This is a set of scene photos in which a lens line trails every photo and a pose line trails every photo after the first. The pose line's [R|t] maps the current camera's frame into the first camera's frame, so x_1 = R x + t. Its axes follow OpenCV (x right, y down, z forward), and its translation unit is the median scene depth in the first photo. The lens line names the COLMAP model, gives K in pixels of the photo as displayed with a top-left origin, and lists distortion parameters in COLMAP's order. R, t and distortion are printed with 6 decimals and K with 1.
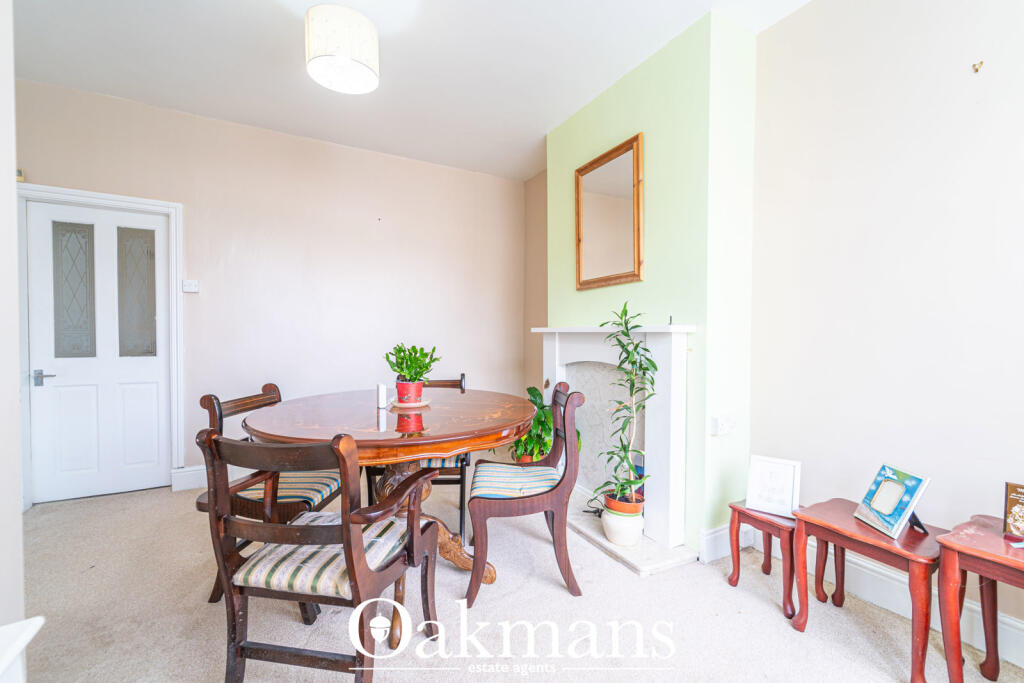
lens RADIAL K [[414.0, 0, 513.5], [0, 414.0, 339.4], [0, 0, 1]] dist [0.000229, -0.000104]
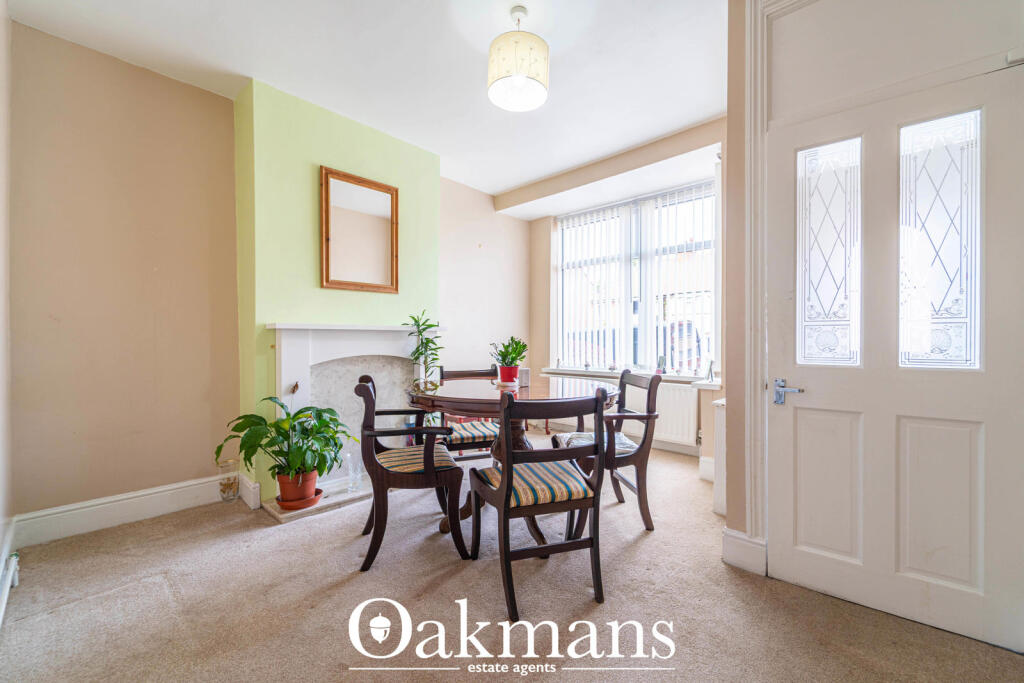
lens RADIAL K [[414.0, 0, 513.5], [0, 414.0, 339.4], [0, 0, 1]] dist [0.000229, -0.000104]
pose [[-0.323350, -0.006161, 0.946260, -0.989097], [0.004739, 0.999956, 0.008130, 0.001271], [-0.946268, 0.007113, -0.323306, 0.938855]]
